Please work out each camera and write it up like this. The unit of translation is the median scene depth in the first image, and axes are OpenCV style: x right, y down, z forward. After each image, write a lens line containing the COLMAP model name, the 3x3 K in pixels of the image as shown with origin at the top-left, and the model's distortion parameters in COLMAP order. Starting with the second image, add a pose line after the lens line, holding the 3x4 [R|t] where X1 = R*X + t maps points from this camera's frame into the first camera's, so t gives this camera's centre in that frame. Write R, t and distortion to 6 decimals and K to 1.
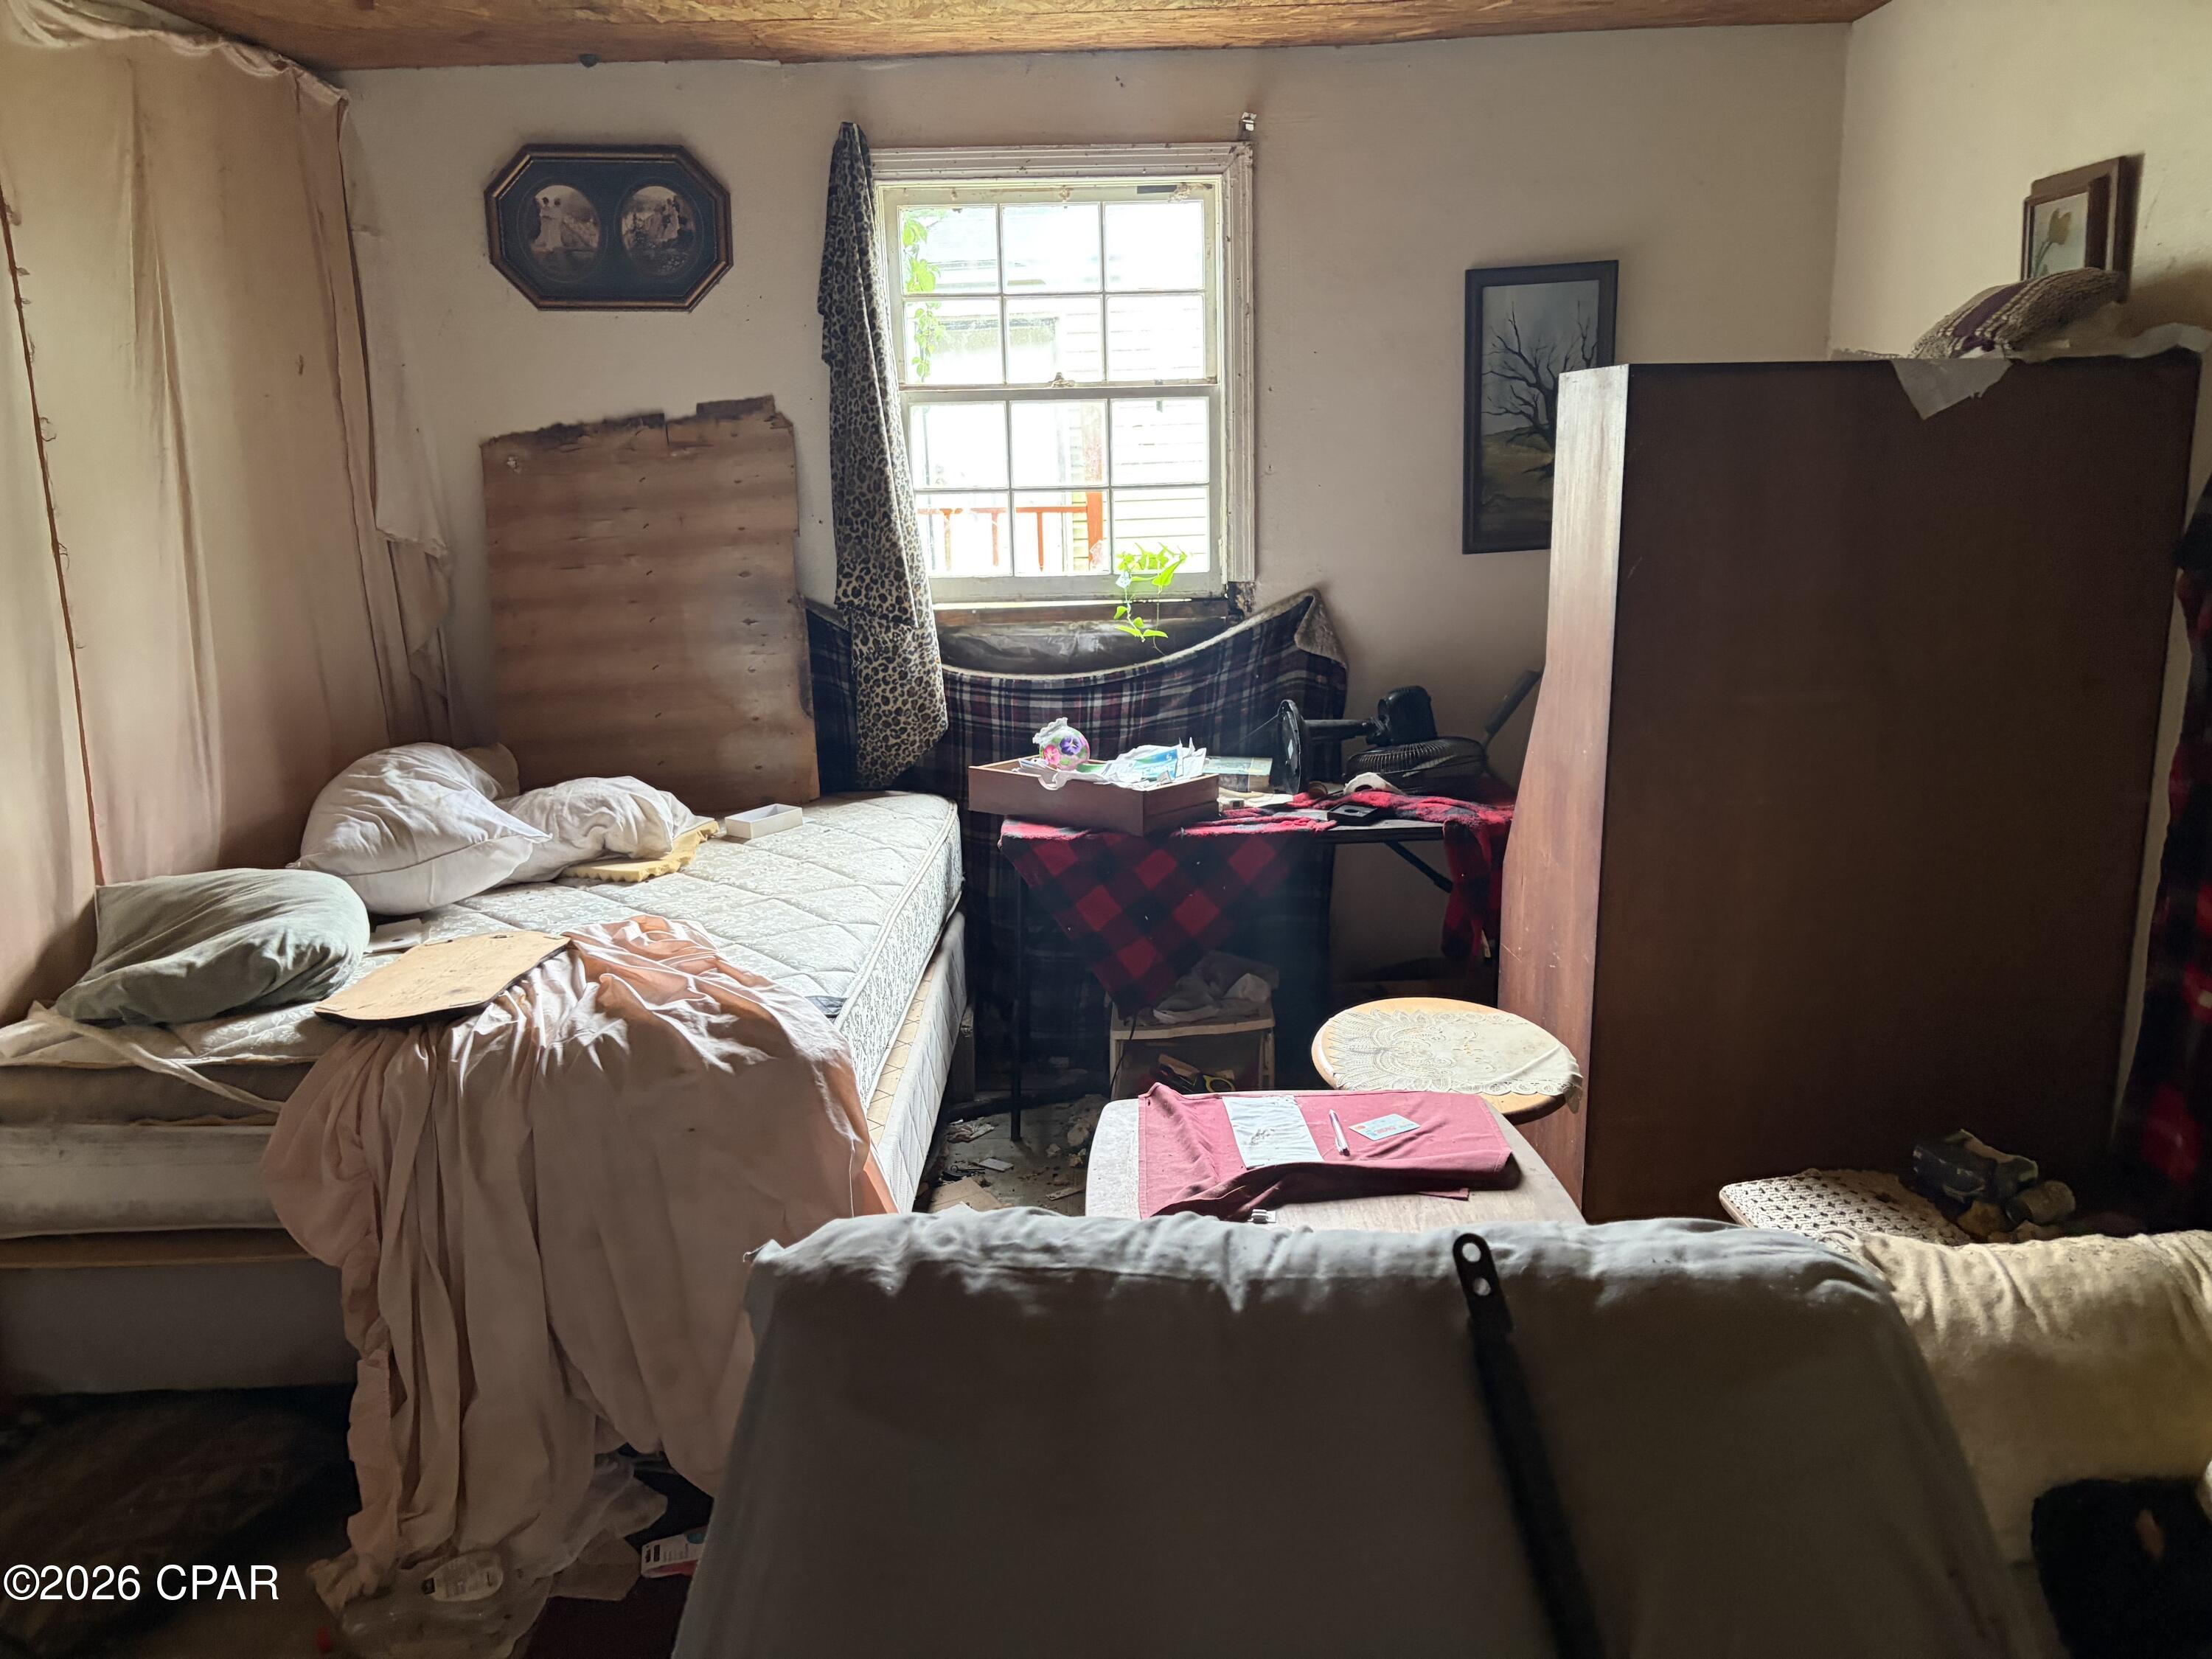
lens RADIAL K [[1687.4, 0, 1106.0], [0, 1687.4, 829.5], [0, 0, 1]] dist [0.011137, -0.004845]
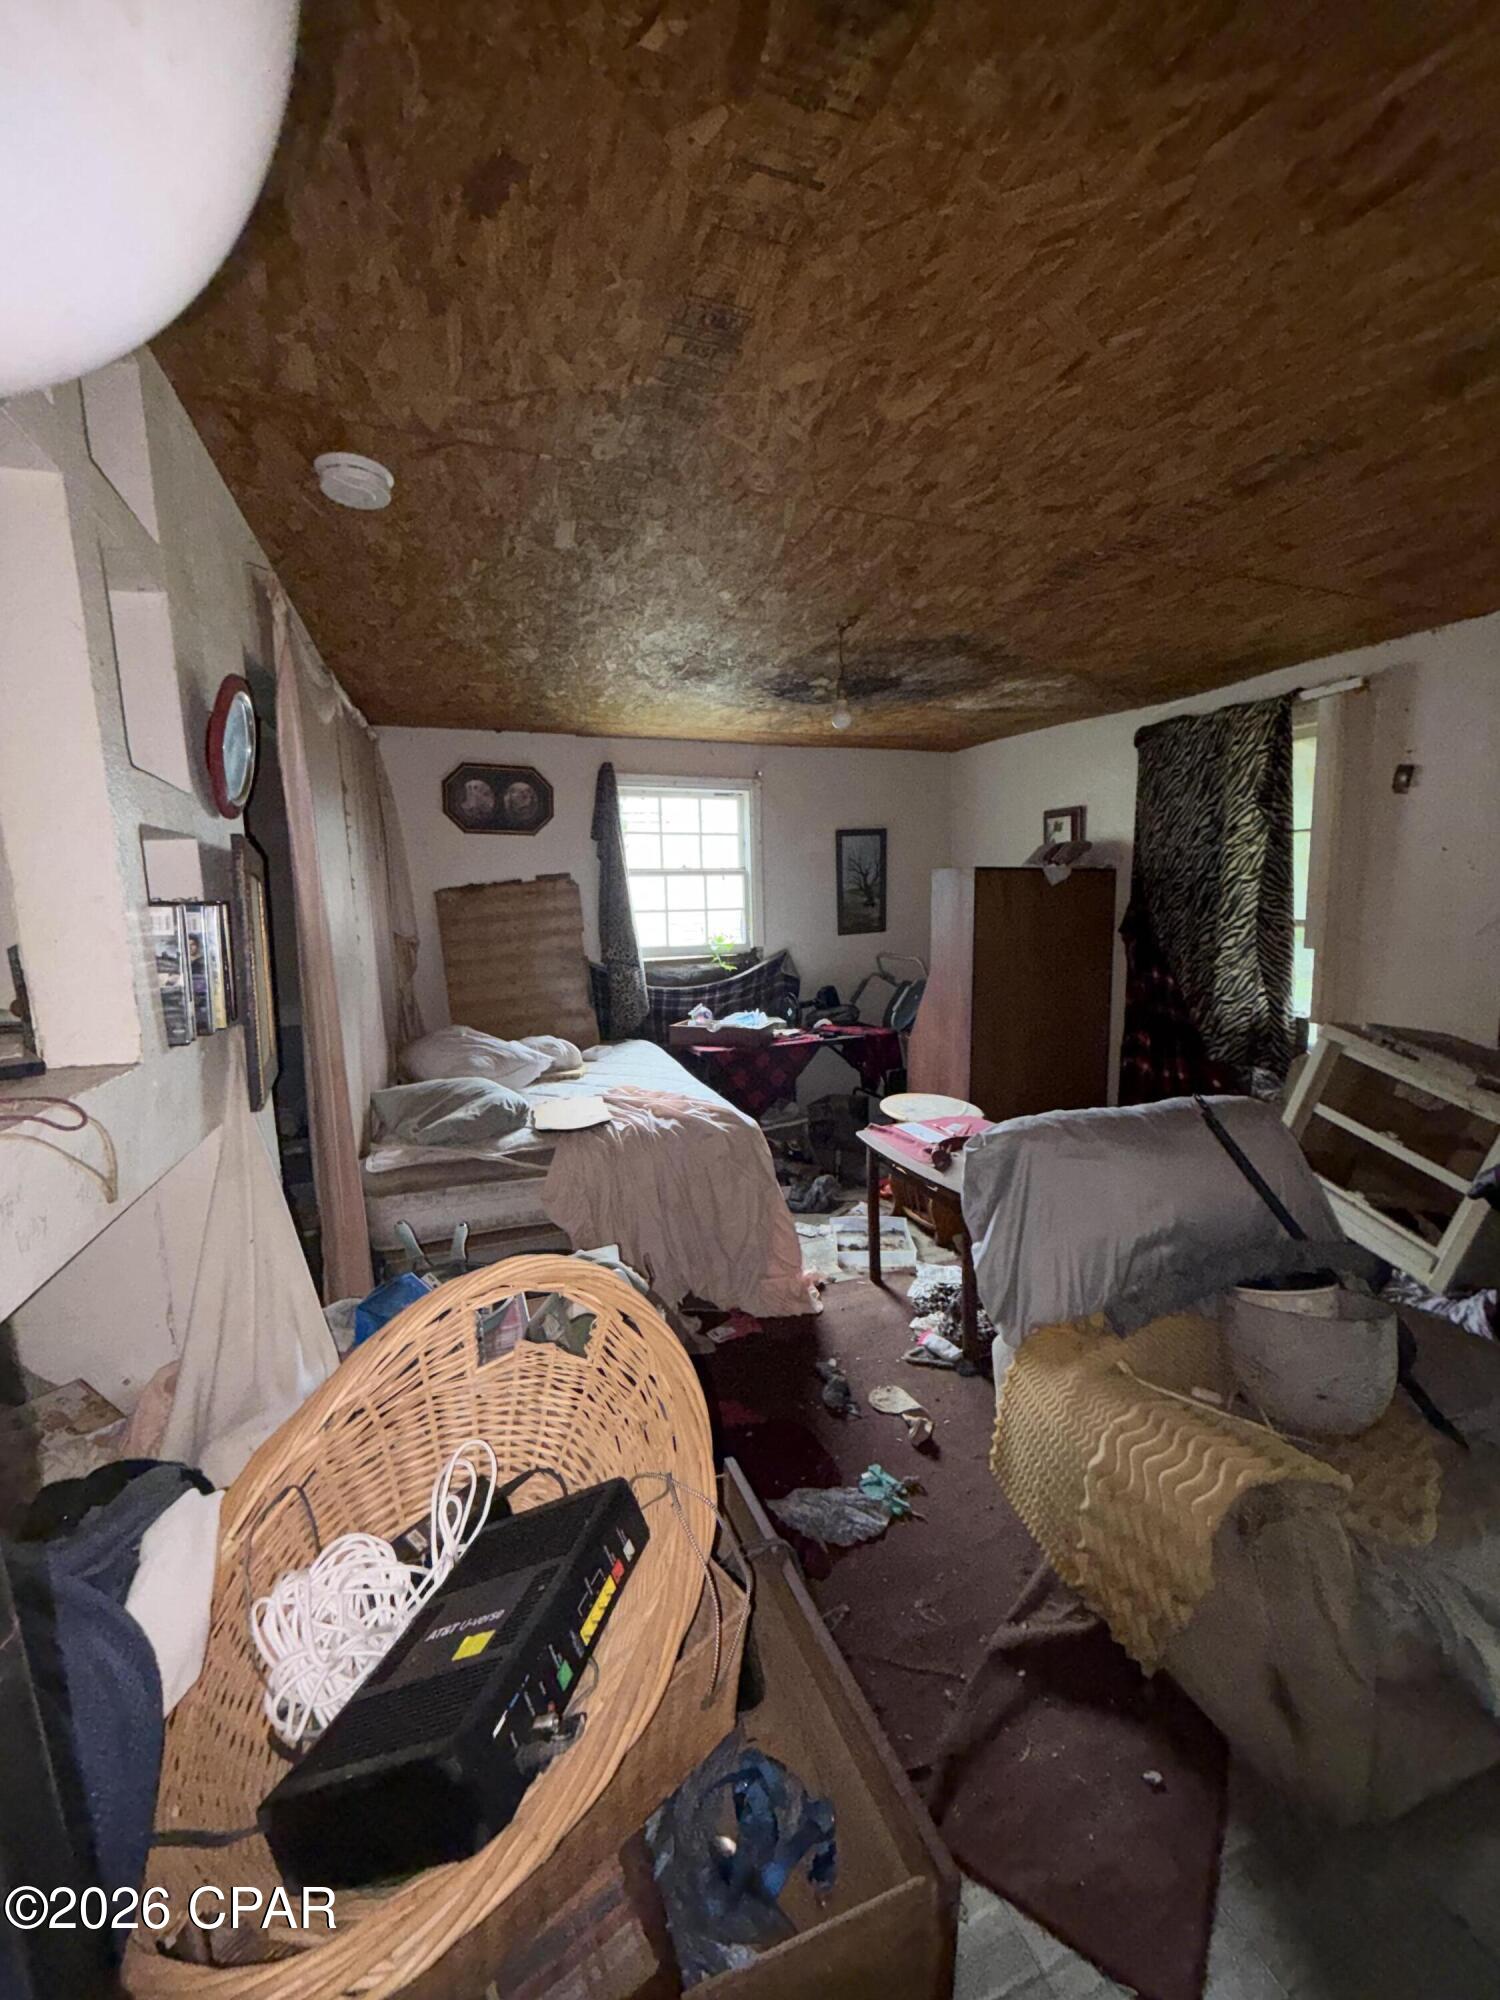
lens RADIAL K [[801.8, 0, 754.6], [0, 801.8, 995.1], [0, 0, 1]] dist [-0.002464, -0.000089]
pose [[0.933875, -0.041137, 0.355224, -0.358954], [0.075195, 0.993742, -0.082603, 0.022563], [-0.349603, 0.103852, 0.931124, -0.101815]]
